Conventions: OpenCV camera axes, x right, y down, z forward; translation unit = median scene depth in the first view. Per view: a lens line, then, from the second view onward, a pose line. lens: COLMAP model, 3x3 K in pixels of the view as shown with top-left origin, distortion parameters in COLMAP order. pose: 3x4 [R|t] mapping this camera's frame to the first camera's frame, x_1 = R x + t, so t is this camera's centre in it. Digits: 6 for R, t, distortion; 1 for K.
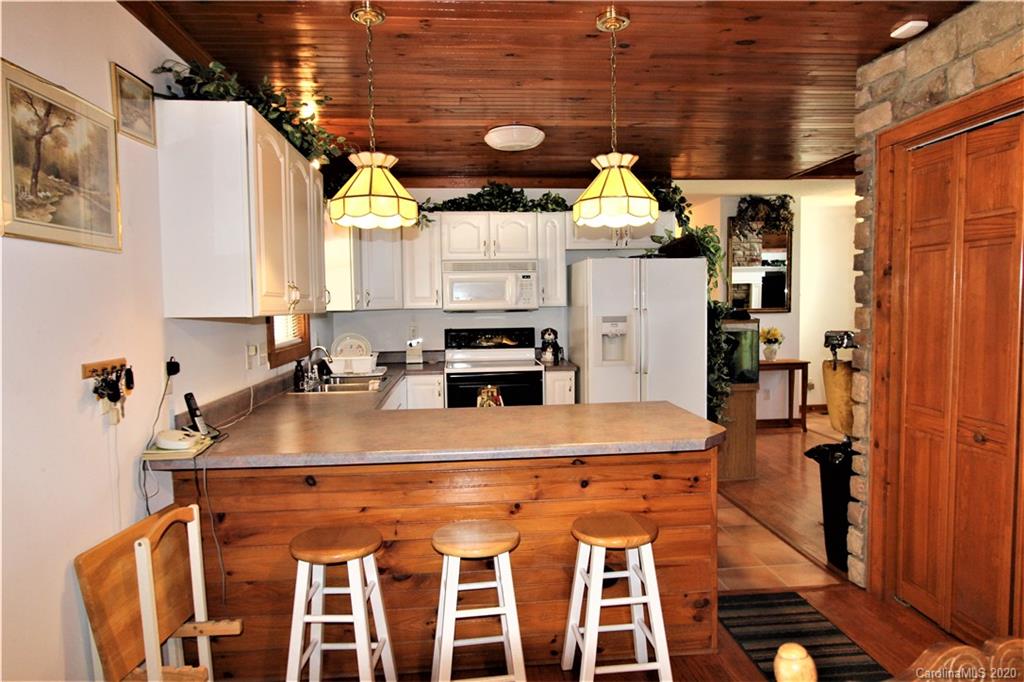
lens RADIAL K [[635.6, 0, 512.0], [0, 635.6, 341.0], [0, 0, 1]] dist [-0.004810, 0.003022]
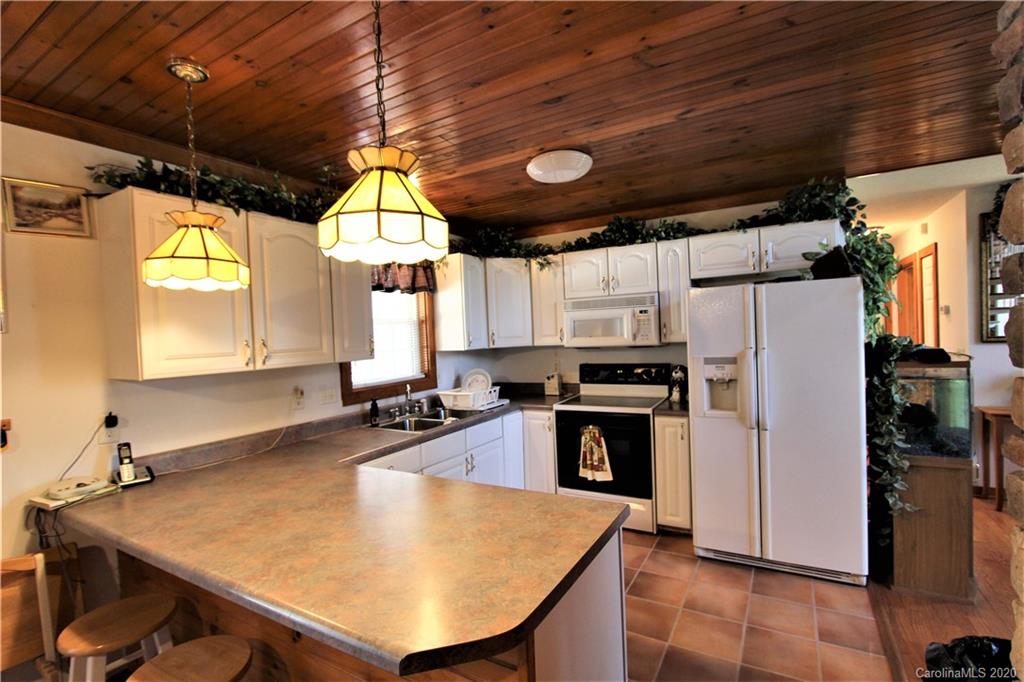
lens RADIAL K [[458.1, 0, 513.4], [0, 458.1, 345.2], [0, 0, 1]] dist [-0.027522, 0.000450]
pose [[0.818501, -0.004264, -0.574490, 0.262973], [-0.004125, 0.999903, -0.013297, -0.042621], [0.574491, 0.013254, 0.818404, 0.345794]]
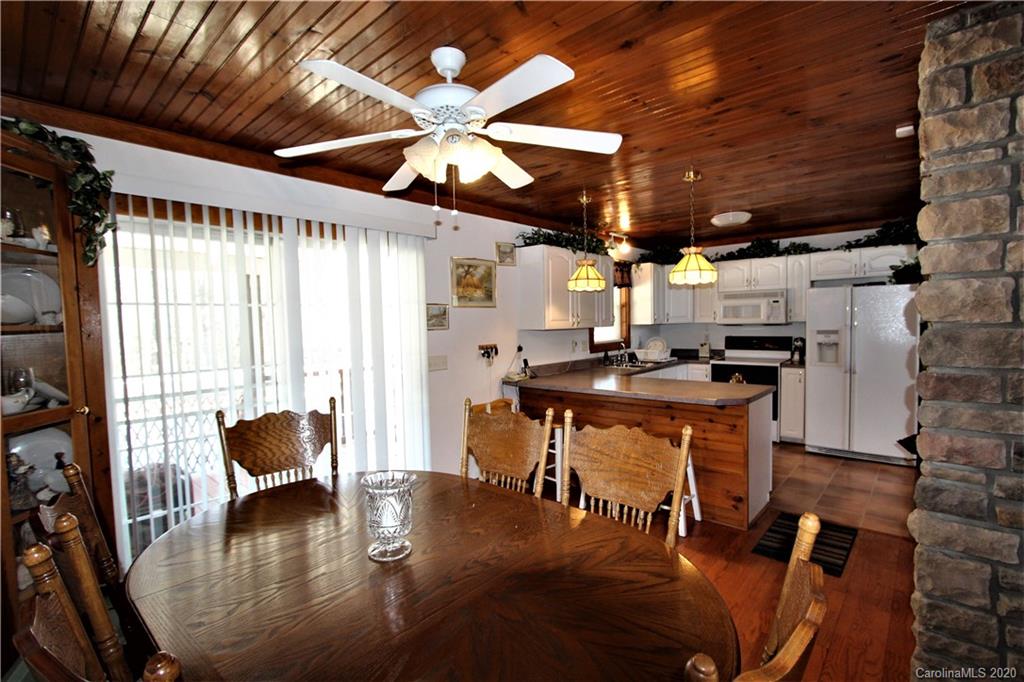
lens RADIAL K [[458.1, 0, 513.4], [0, 458.1, 345.2], [0, 0, 1]] dist [-0.027522, 0.000450]
pose [[0.682009, 0.037828, -0.730365, 0.386714], [-0.030776, 0.999261, 0.023017, -0.007036], [0.730696, 0.006780, 0.682669, -0.147150]]
